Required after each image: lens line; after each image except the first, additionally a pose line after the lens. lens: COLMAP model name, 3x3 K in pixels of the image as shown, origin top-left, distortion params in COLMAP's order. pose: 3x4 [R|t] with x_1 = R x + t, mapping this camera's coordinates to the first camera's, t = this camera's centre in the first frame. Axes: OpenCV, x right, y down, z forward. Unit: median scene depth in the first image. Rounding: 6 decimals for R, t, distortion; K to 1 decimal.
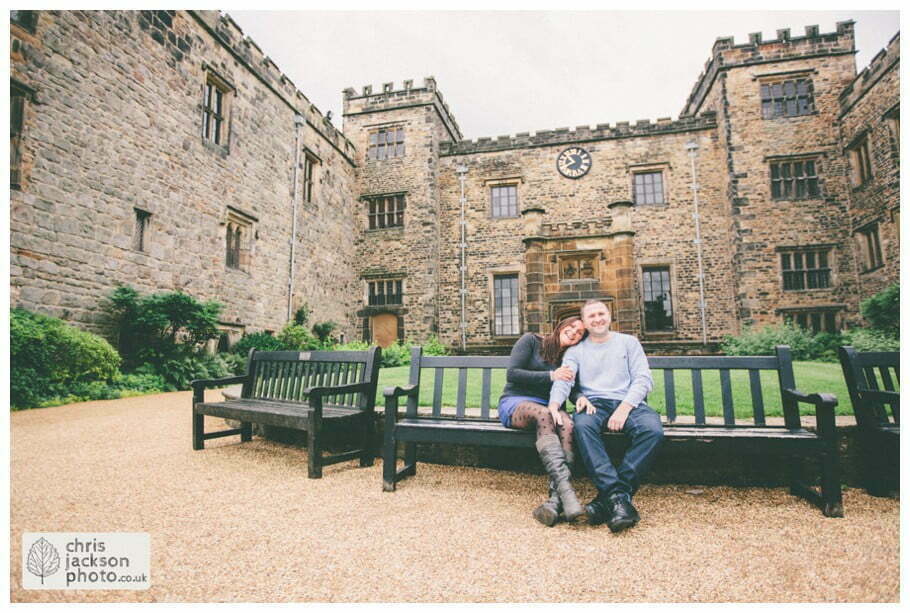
lens RADIAL K [[516.7, 0, 458.5], [0, 516.7, 309.0], [0, 0, 1]] dist [-0.050804, 0.047963]
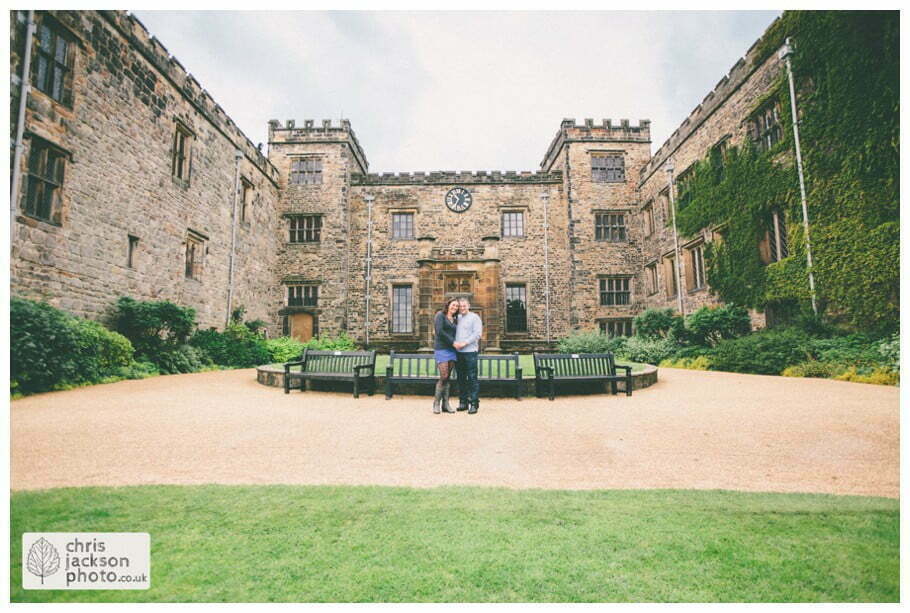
lens RADIAL K [[505.0, 0, 455.5], [0, 505.0, 305.1], [0, 0, 1]] dist [-0.042352, 0.035585]
pose [[0.975923, 0.028748, 0.216213, -0.053268], [-0.030325, 0.999532, 0.003977, -0.029475], [-0.215997, -0.010438, 0.976338, -0.259886]]
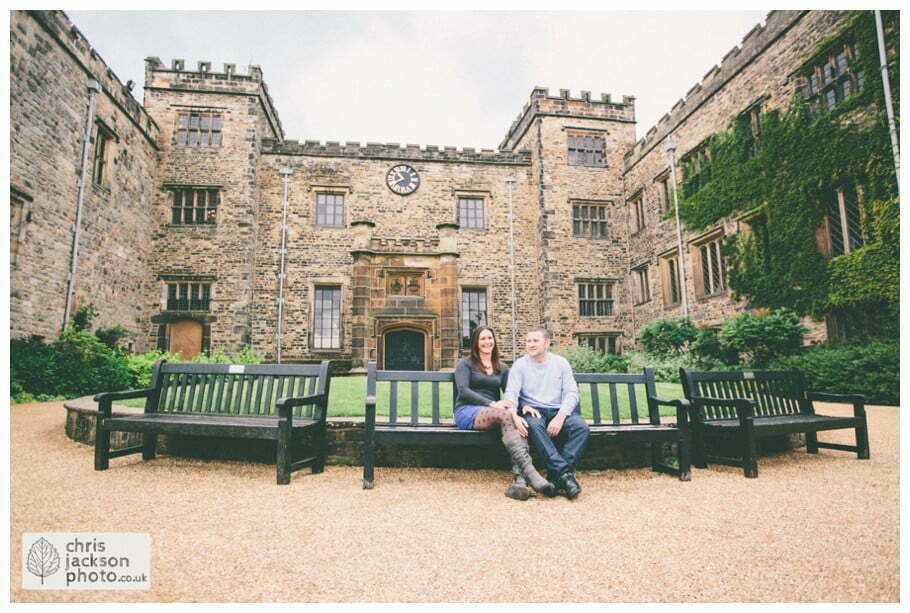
lens RADIAL K [[542.7, 0, 455.0], [0, 542.7, 306.5], [0, 0, 1]] dist [-0.038531, 0.048016]
pose [[0.931447, 0.054165, 0.359823, -0.055226], [-0.044175, 0.998377, -0.035934, -0.002501], [-0.361186, 0.017575, 0.932328, -0.027589]]
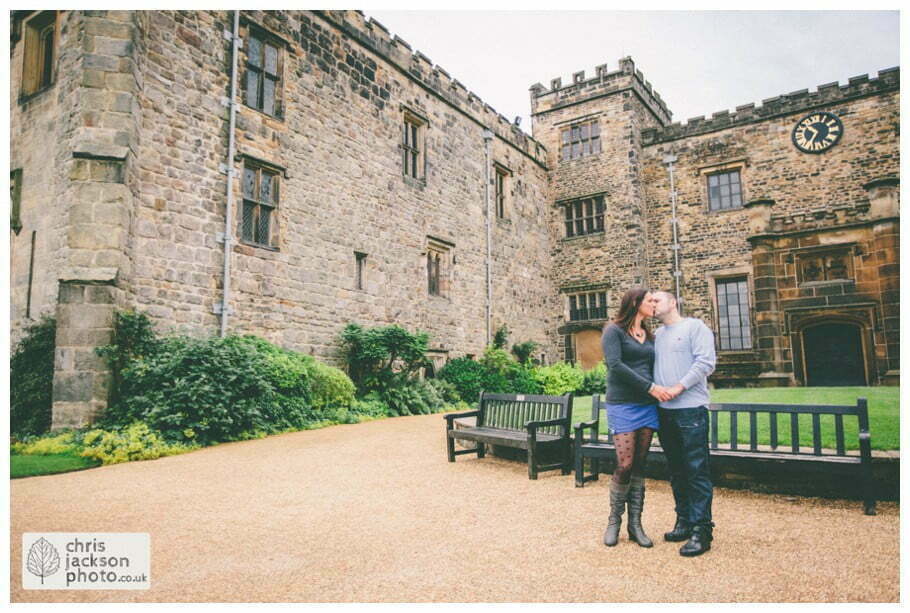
lens RADIAL K [[635.4, 0, 455.0], [0, 635.4, 306.5], [0, 0, 1]] dist [-0.044975, 0.091918]
pose [[0.936324, -0.048568, -0.347761, 0.029937], [0.045860, 0.998819, -0.016019, -0.027492], [0.348128, -0.000949, 0.937446, -0.137492]]
